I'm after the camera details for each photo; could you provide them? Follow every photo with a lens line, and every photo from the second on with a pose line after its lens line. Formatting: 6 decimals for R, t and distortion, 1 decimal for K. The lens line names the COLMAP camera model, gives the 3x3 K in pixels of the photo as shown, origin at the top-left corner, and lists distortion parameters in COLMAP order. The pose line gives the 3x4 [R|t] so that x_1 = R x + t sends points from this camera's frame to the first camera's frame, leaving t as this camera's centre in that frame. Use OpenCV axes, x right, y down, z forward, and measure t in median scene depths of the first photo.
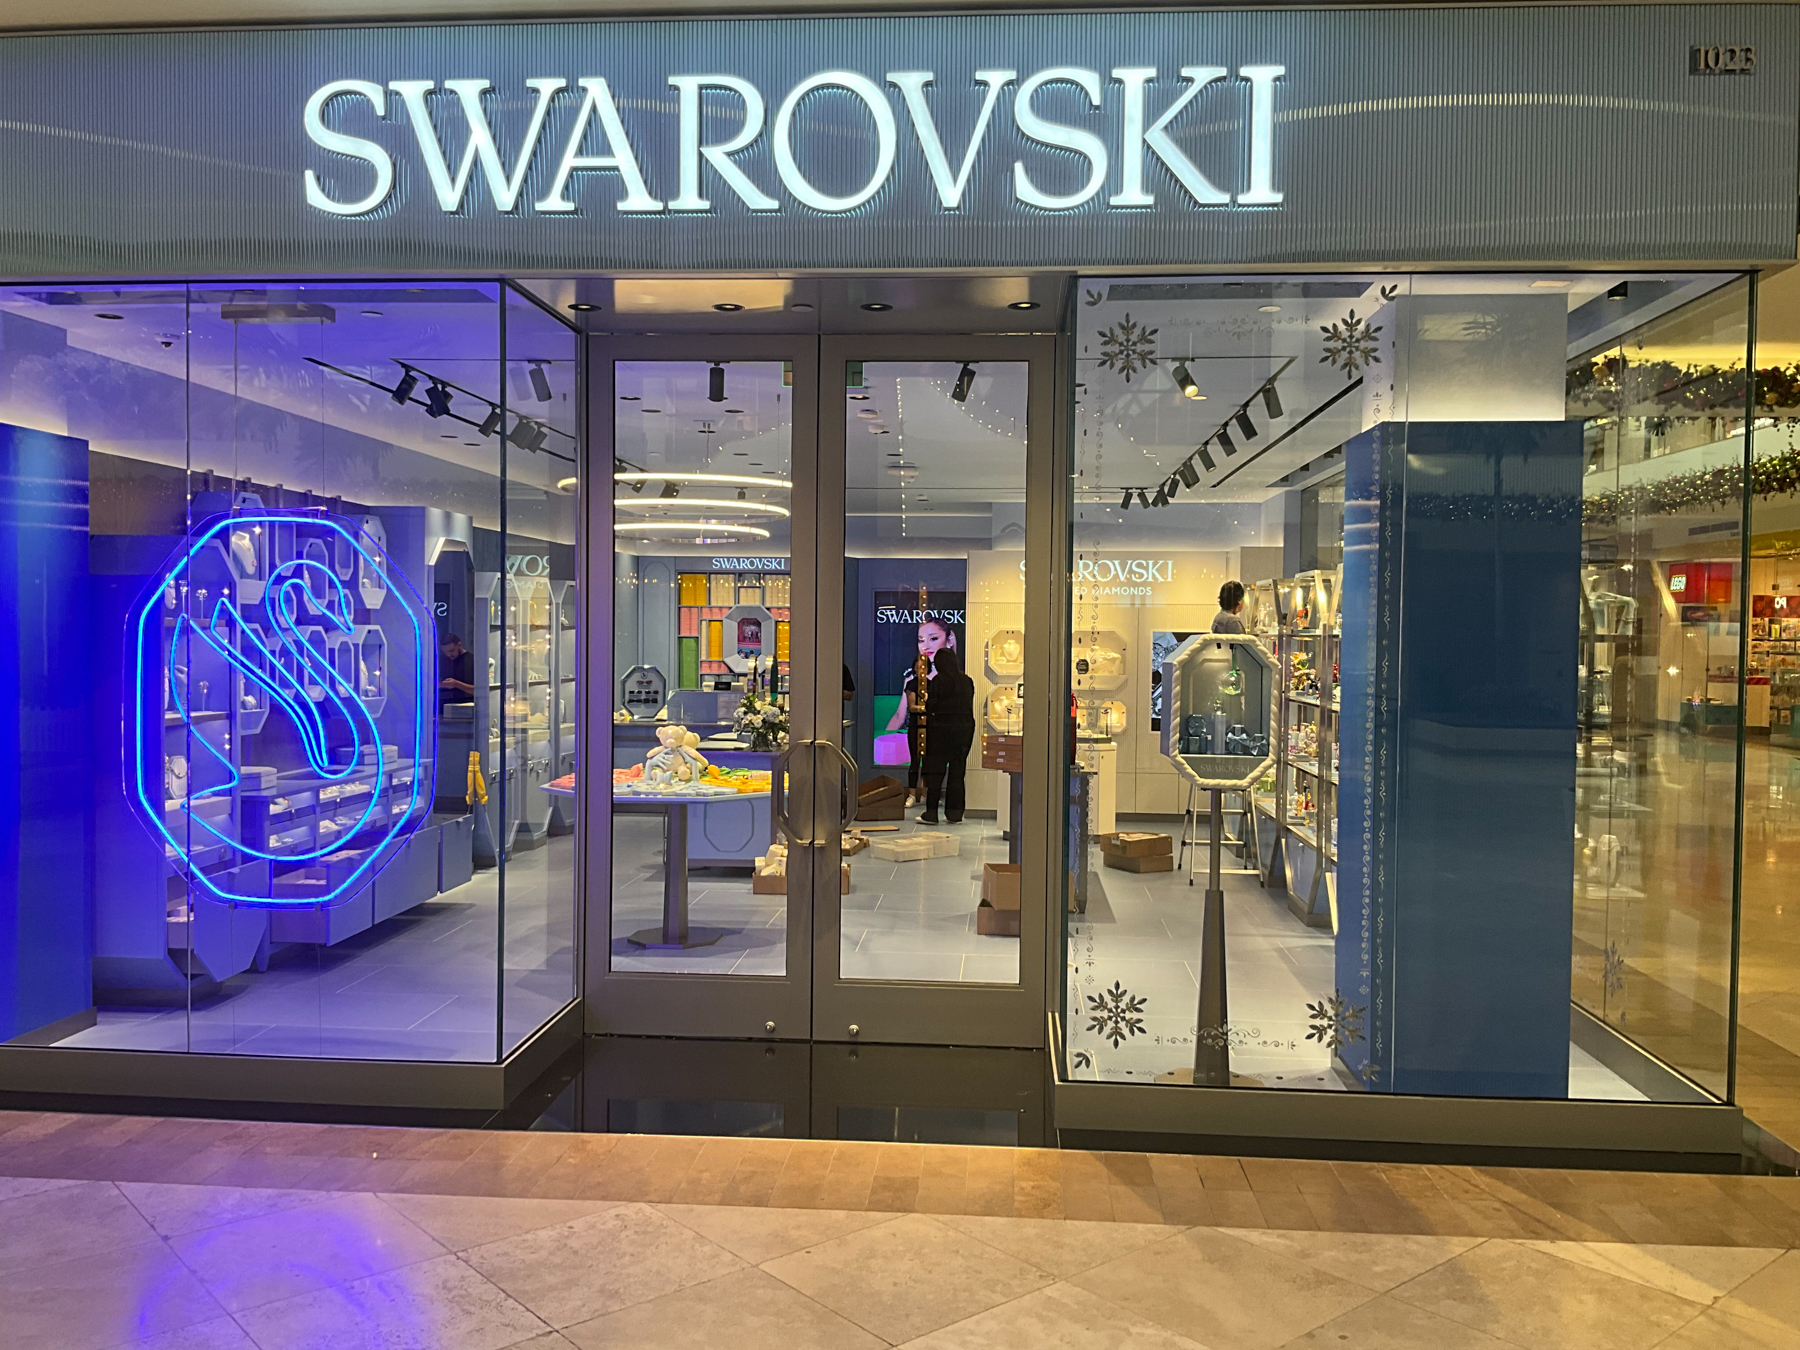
lens RADIAL K [[1496.2, 0, 899.1], [0, 1496.2, 667.6], [0, 0, 1]] dist [0.089384, -0.167059]
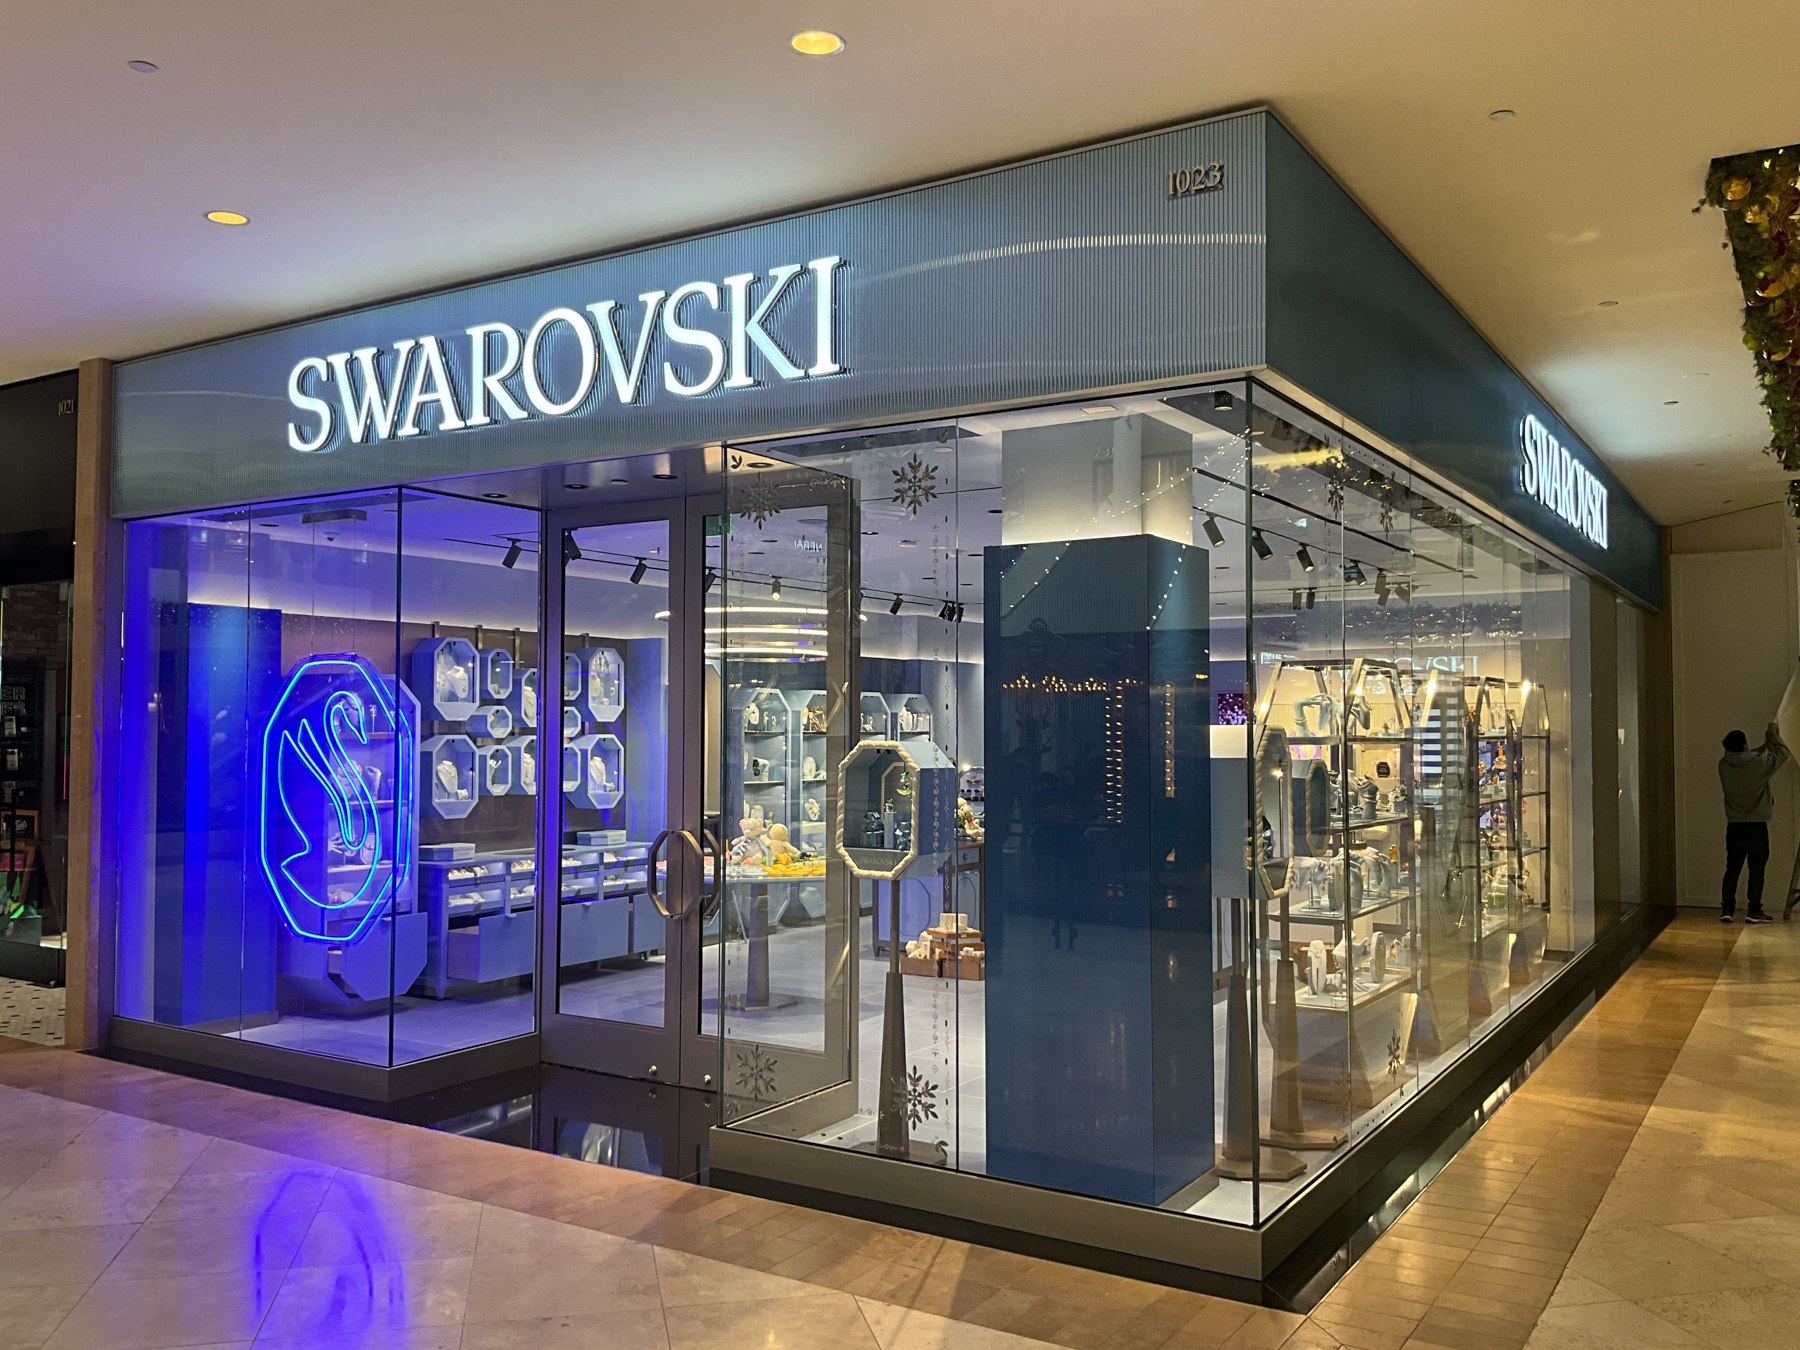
lens RADIAL K [[1496.2, 0, 899.1], [0, 1496.2, 667.6], [0, 0, 1]] dist [0.089384, -0.167059]
pose [[0.881563, -0.027432, -0.471268, 0.800919], [-0.003725, 0.997875, -0.065054, -0.004926], [0.472051, 0.059104, 0.879588, 0.018434]]
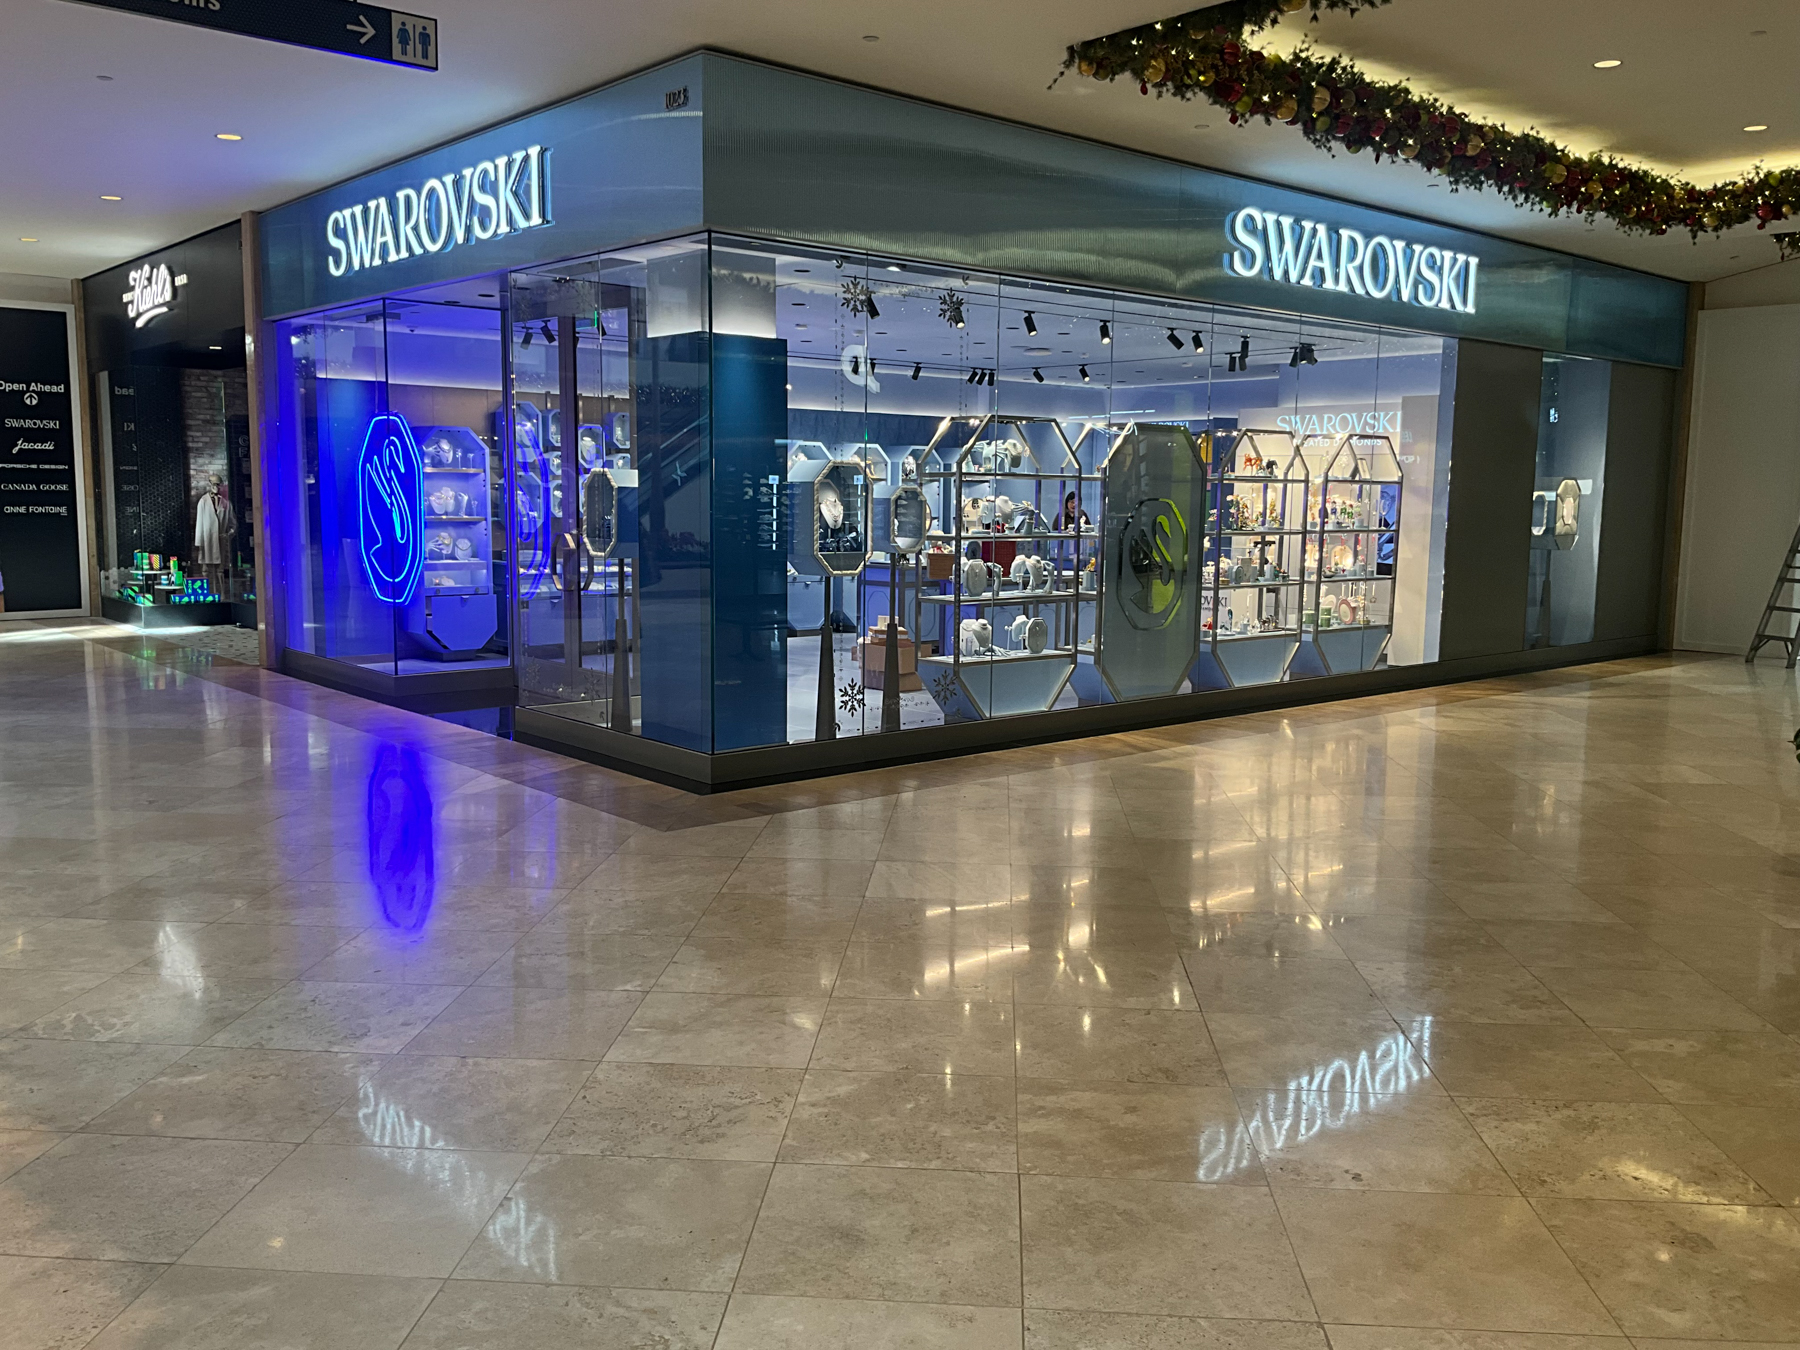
lens RADIAL K [[1496.2, 0, 899.1], [0, 1496.2, 667.6], [0, 0, 1]] dist [0.089384, -0.167059]
pose [[0.707557, 0.083156, -0.701746, 1.783716], [-0.022476, 0.995198, 0.095268, 0.034522], [0.706299, -0.051636, 0.706028, 0.007763]]
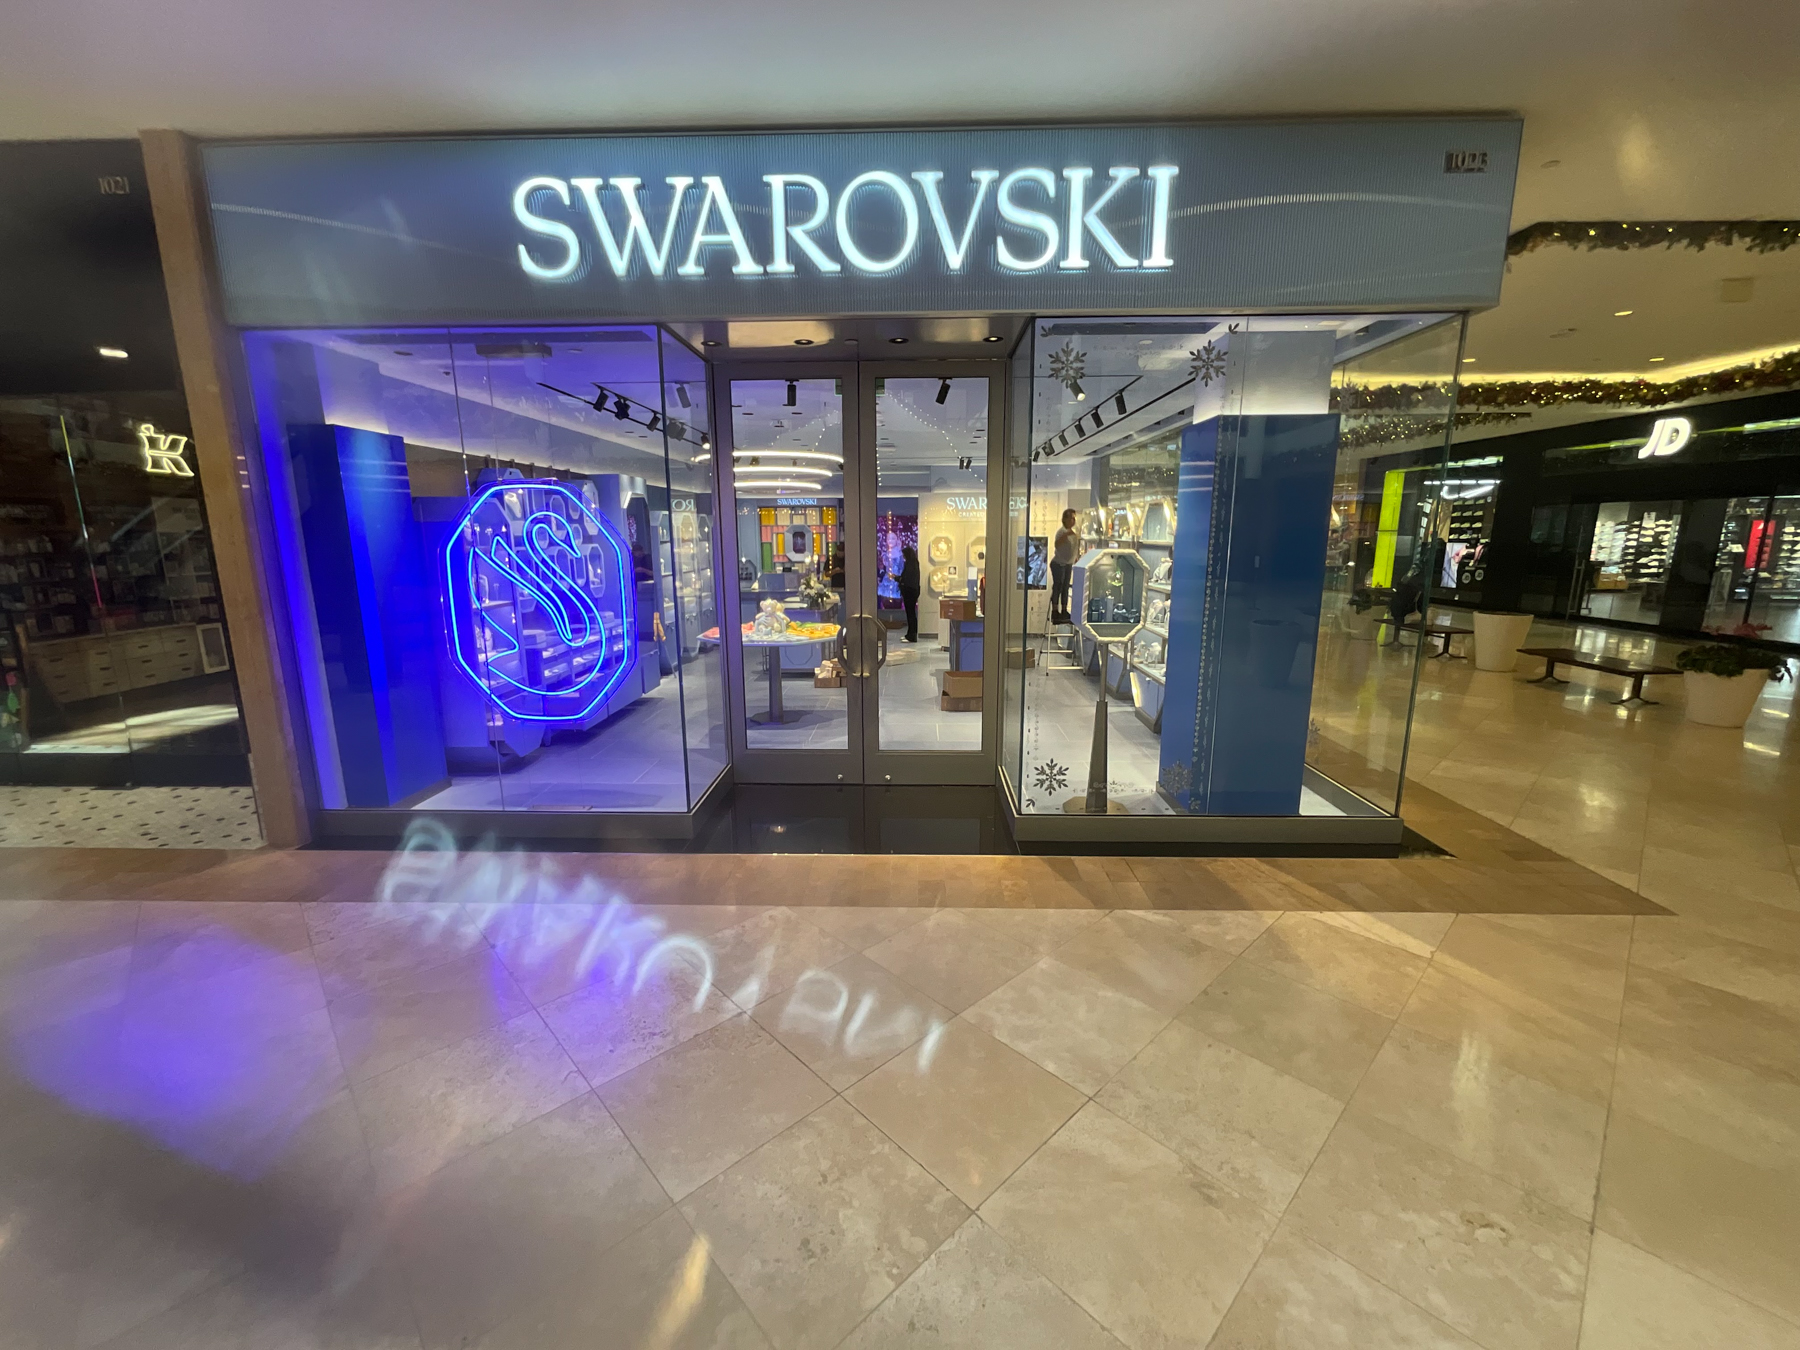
lens RADIAL K [[732.5, 0, 896.1], [0, 732.5, 671.2], [0, 0, 1]] dist [-0.001606, 0.000508]
pose [[0.998797, -0.024970, 0.042193, -0.064369], [0.017684, 0.986139, 0.164976, -0.029337], [-0.045728, -0.164031, 0.985395, 0.207818]]
